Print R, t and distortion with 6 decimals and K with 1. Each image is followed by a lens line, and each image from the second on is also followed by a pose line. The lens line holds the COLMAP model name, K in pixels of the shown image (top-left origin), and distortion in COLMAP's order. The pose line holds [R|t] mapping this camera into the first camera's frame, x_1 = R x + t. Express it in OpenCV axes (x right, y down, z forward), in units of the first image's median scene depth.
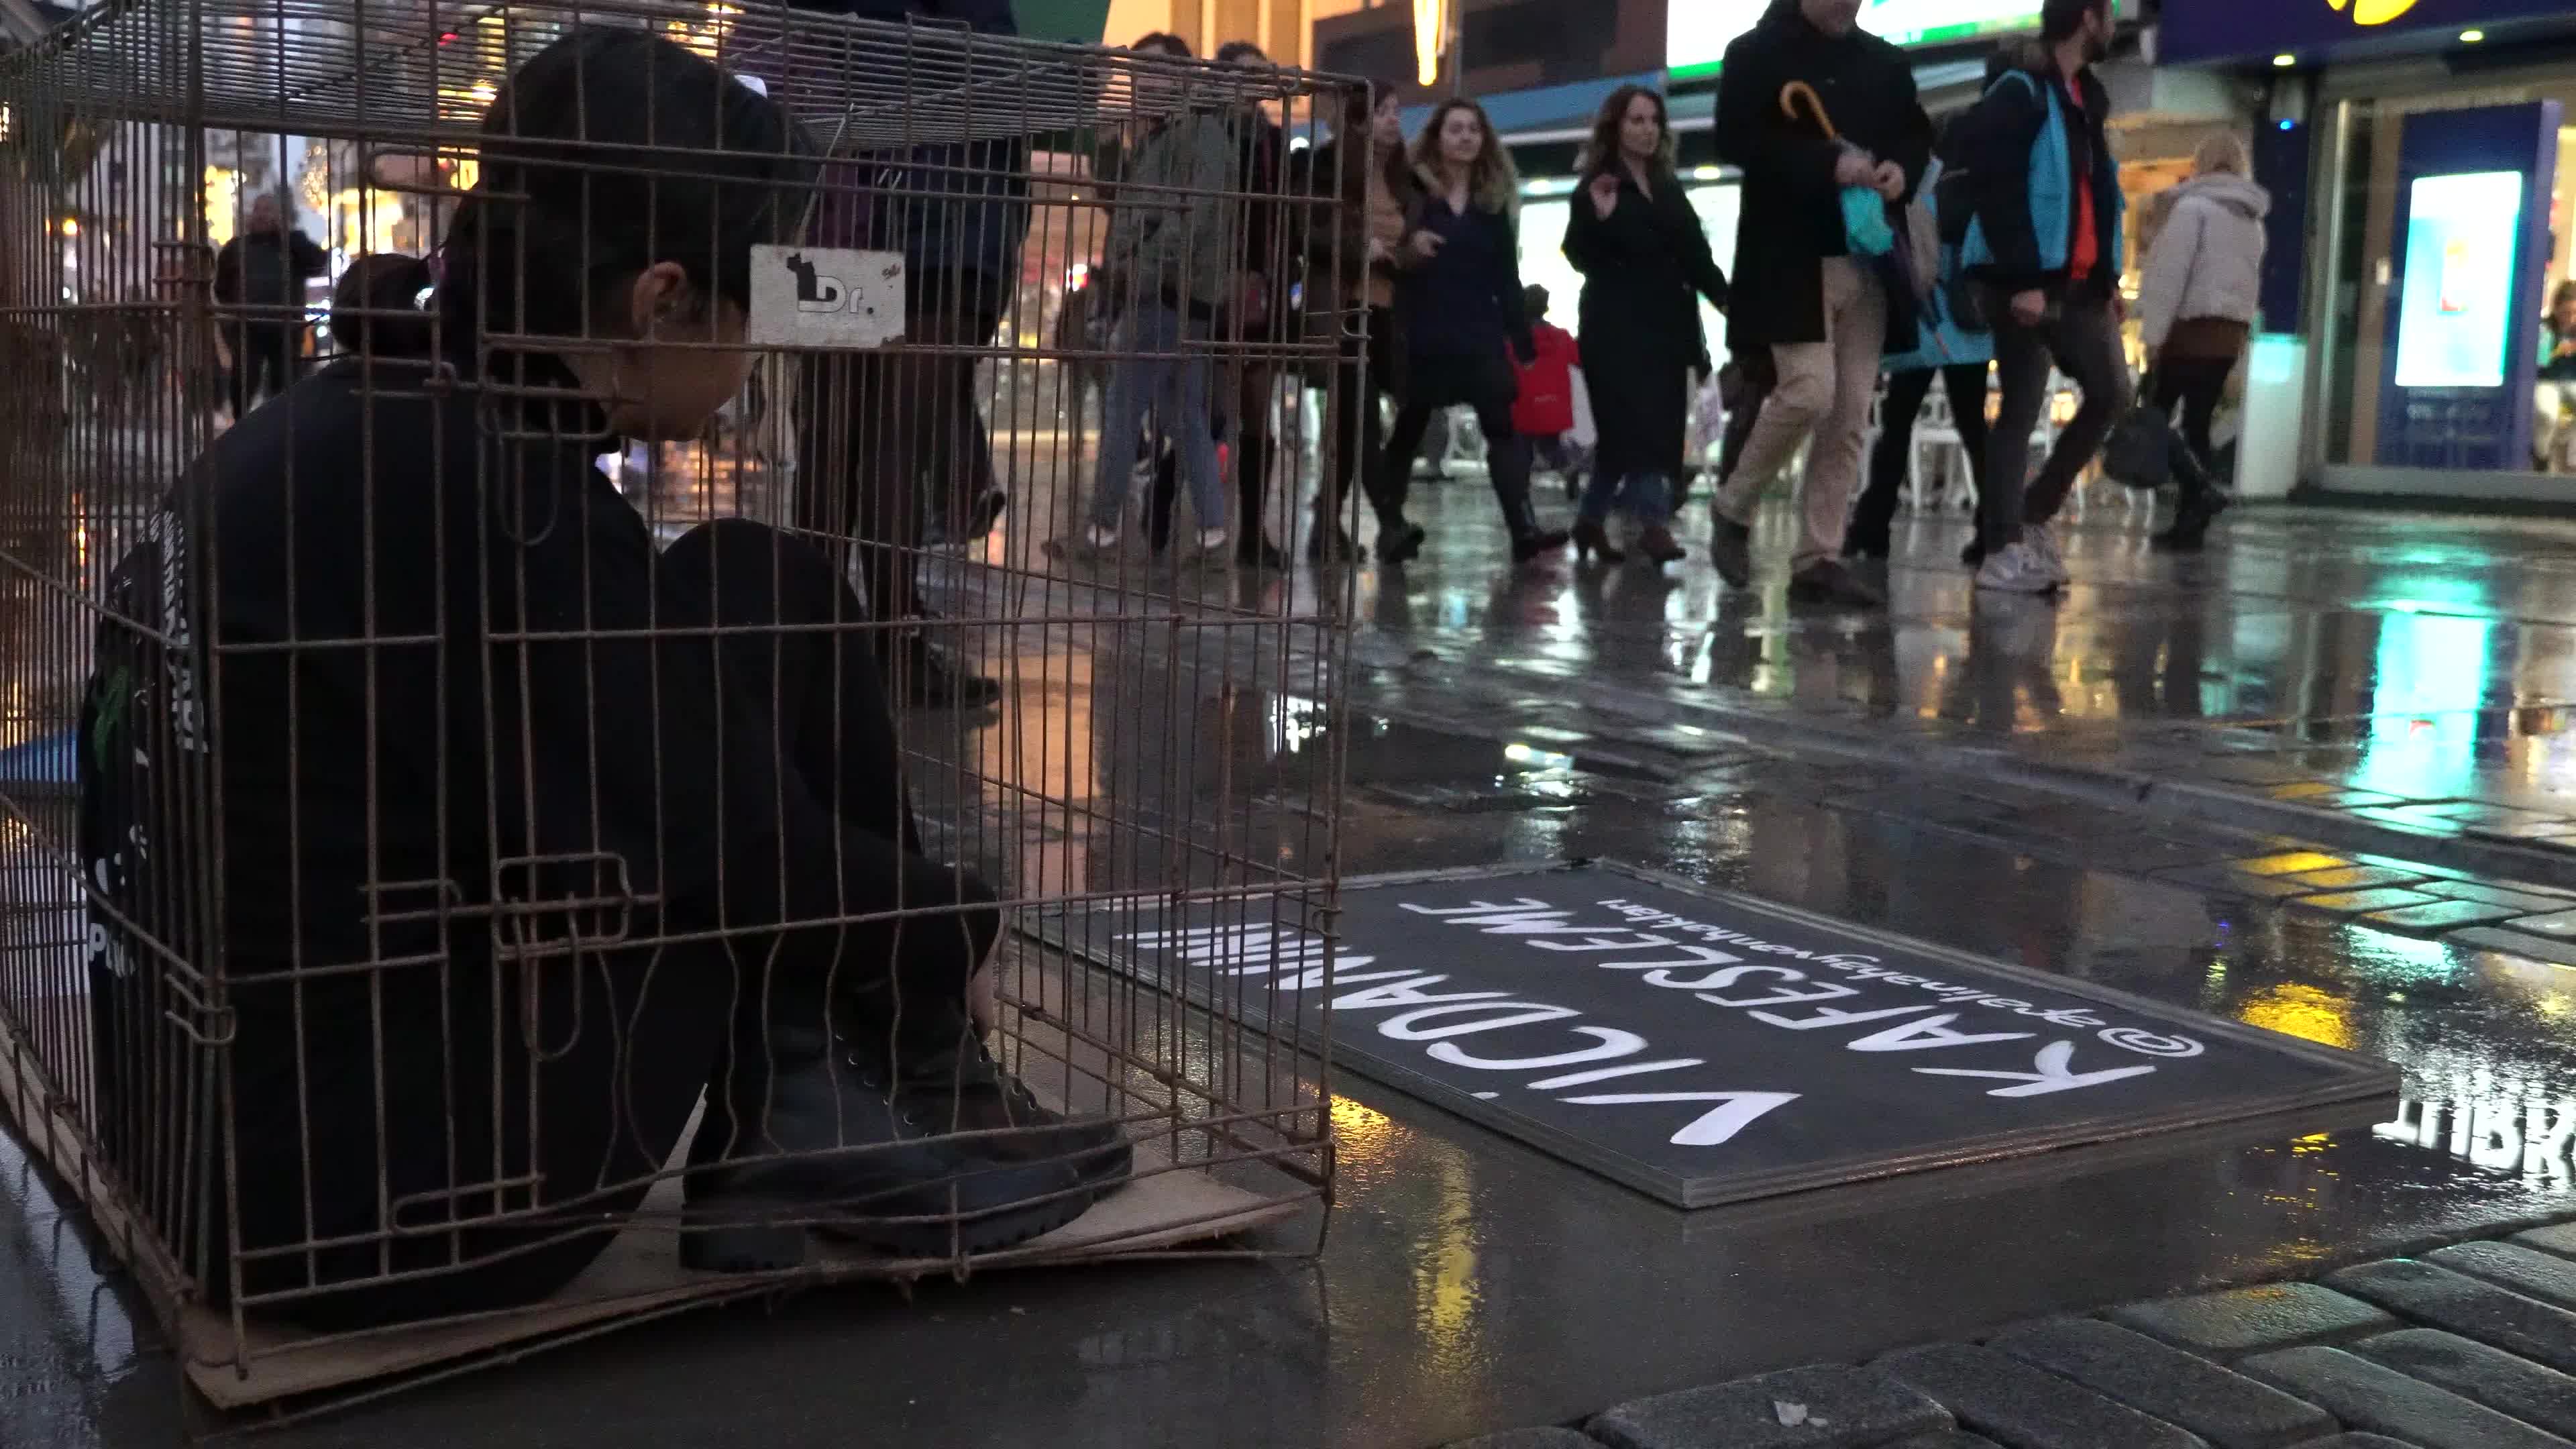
lens RADIAL K [[2771.6, 0, 1288.0], [0, 2771.6, 724.5], [0, 0, 1]] dist [0.042188, 0.001671]
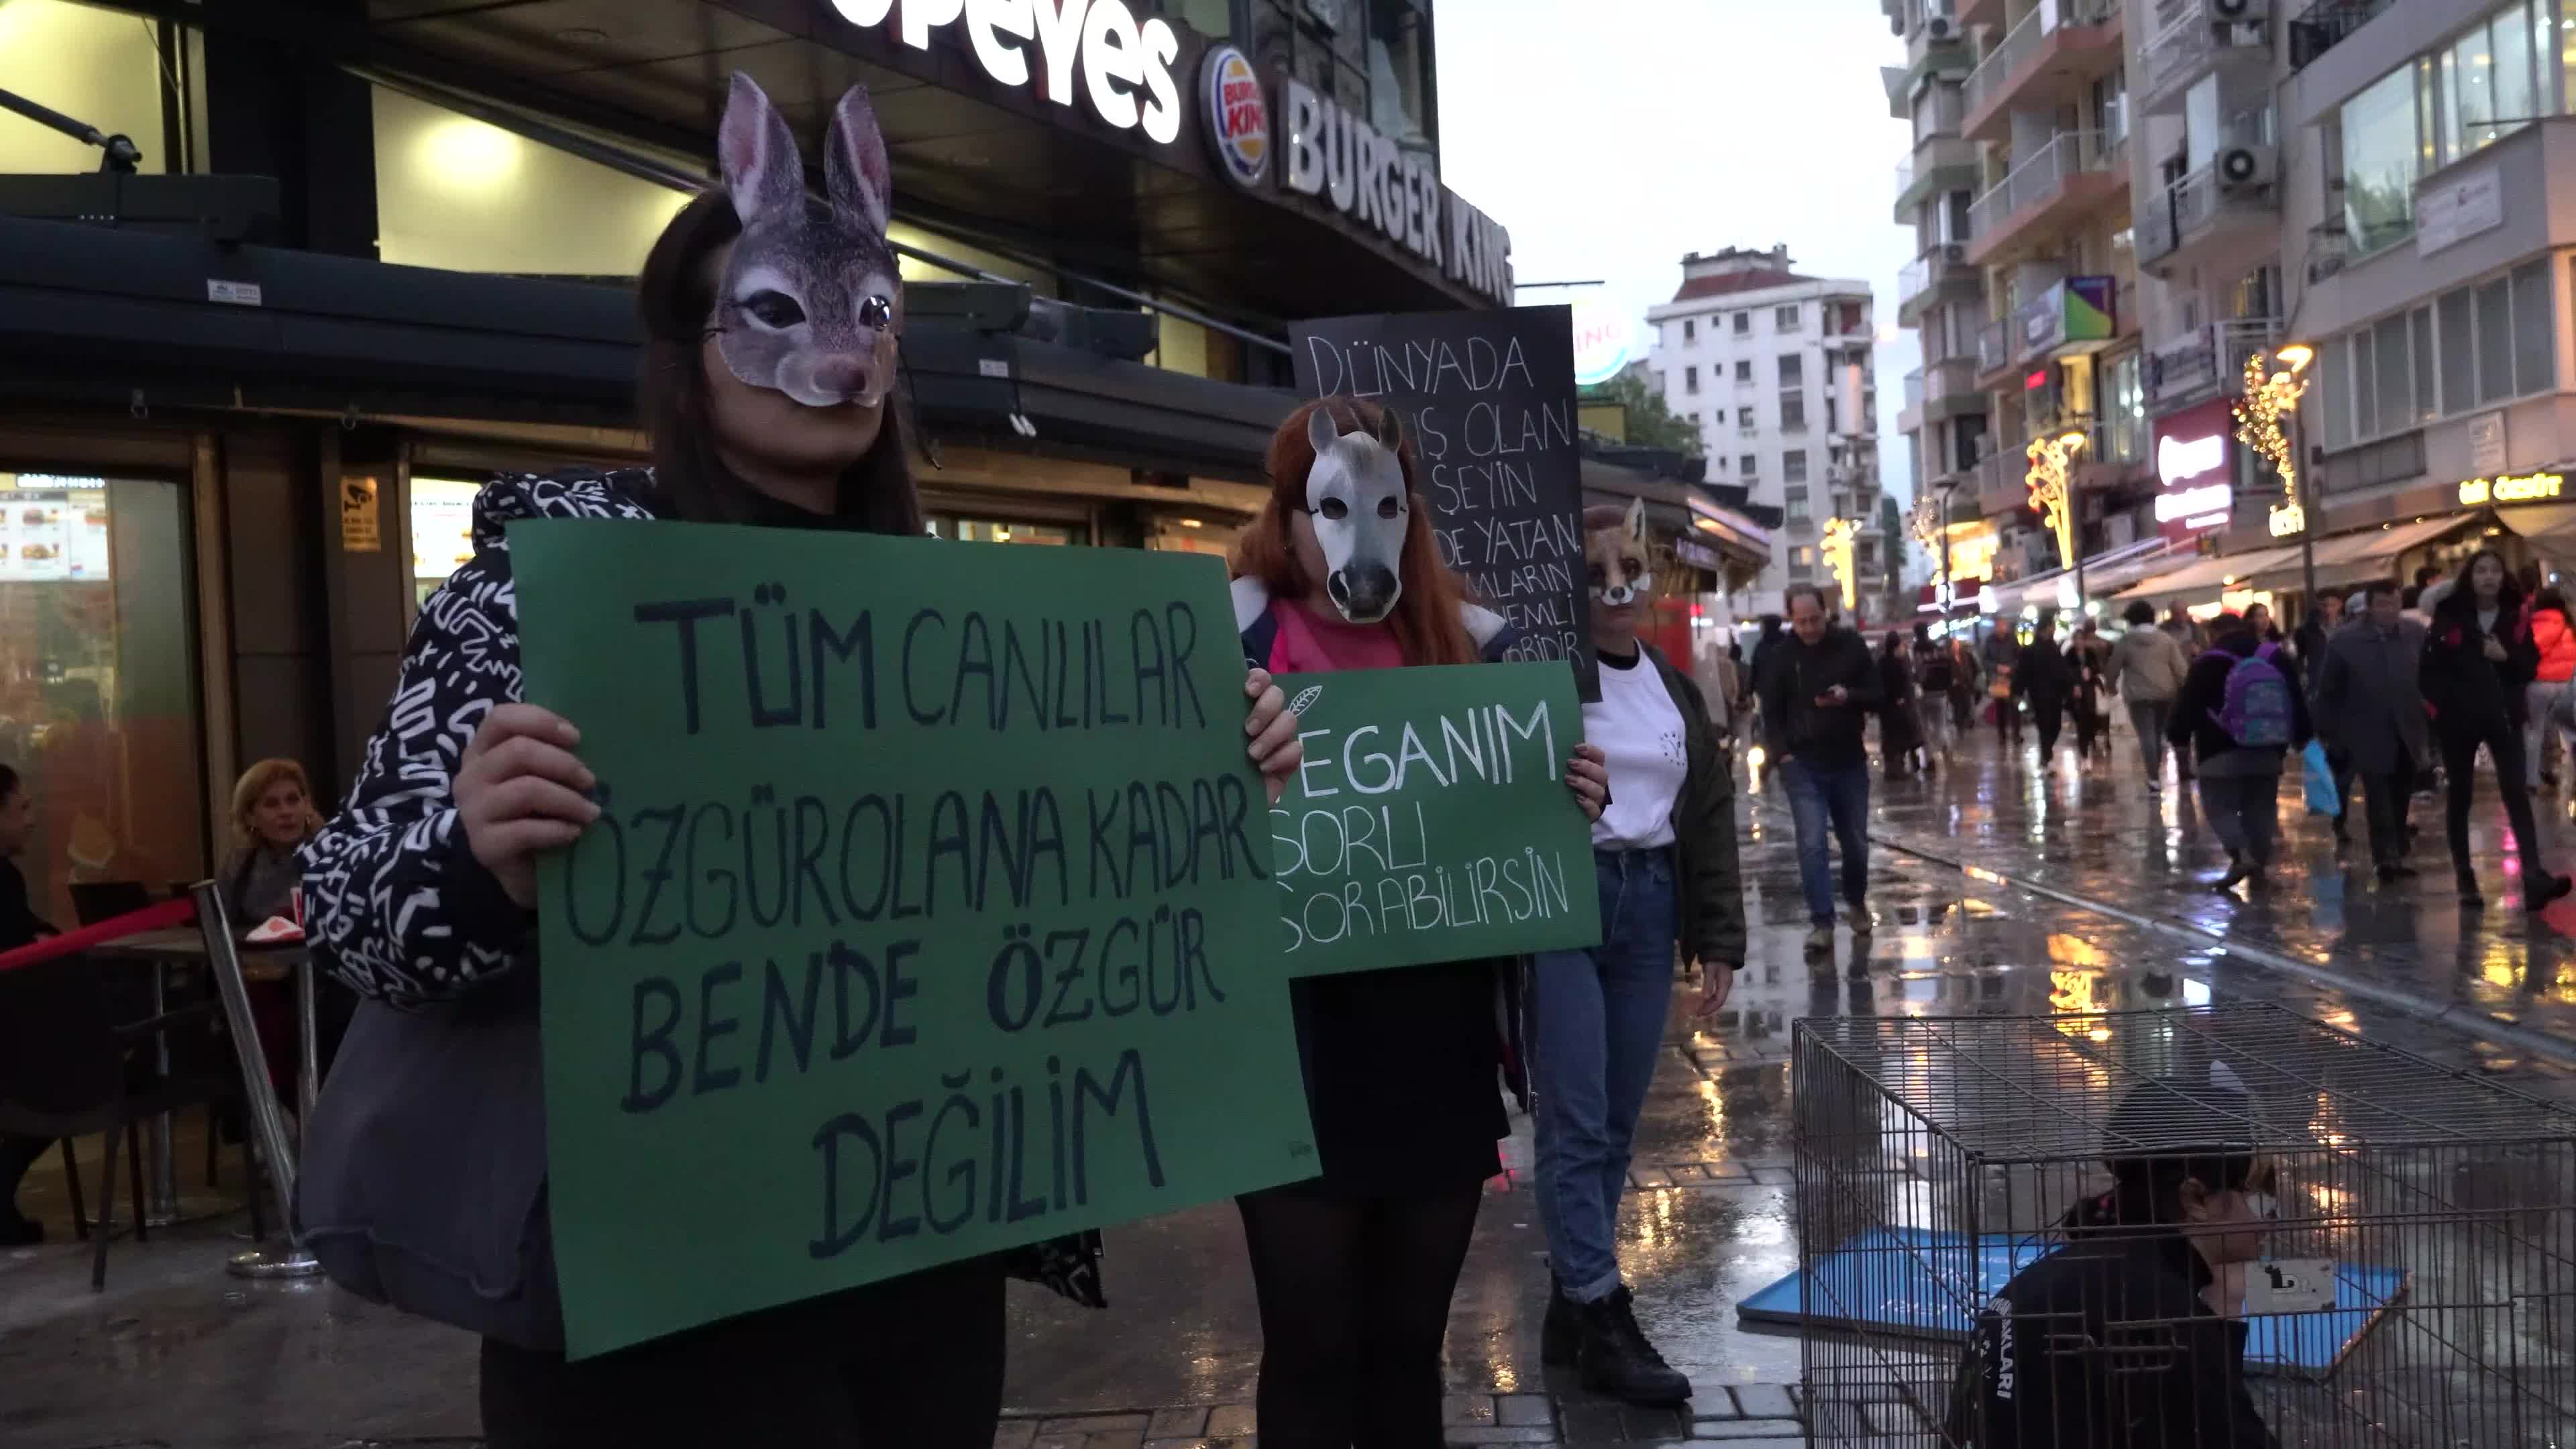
lens RADIAL K [[2692.0, 0, 1288.0], [0, 2692.0, 724.5], [0, 0, 1]] dist [0.033656, 0.111196]
pose [[0.843461, -0.053141, -0.534556, 0.181464], [0.001756, 0.995362, -0.096180, -0.241770], [0.537188, 0.080185, 0.839642, -0.640968]]
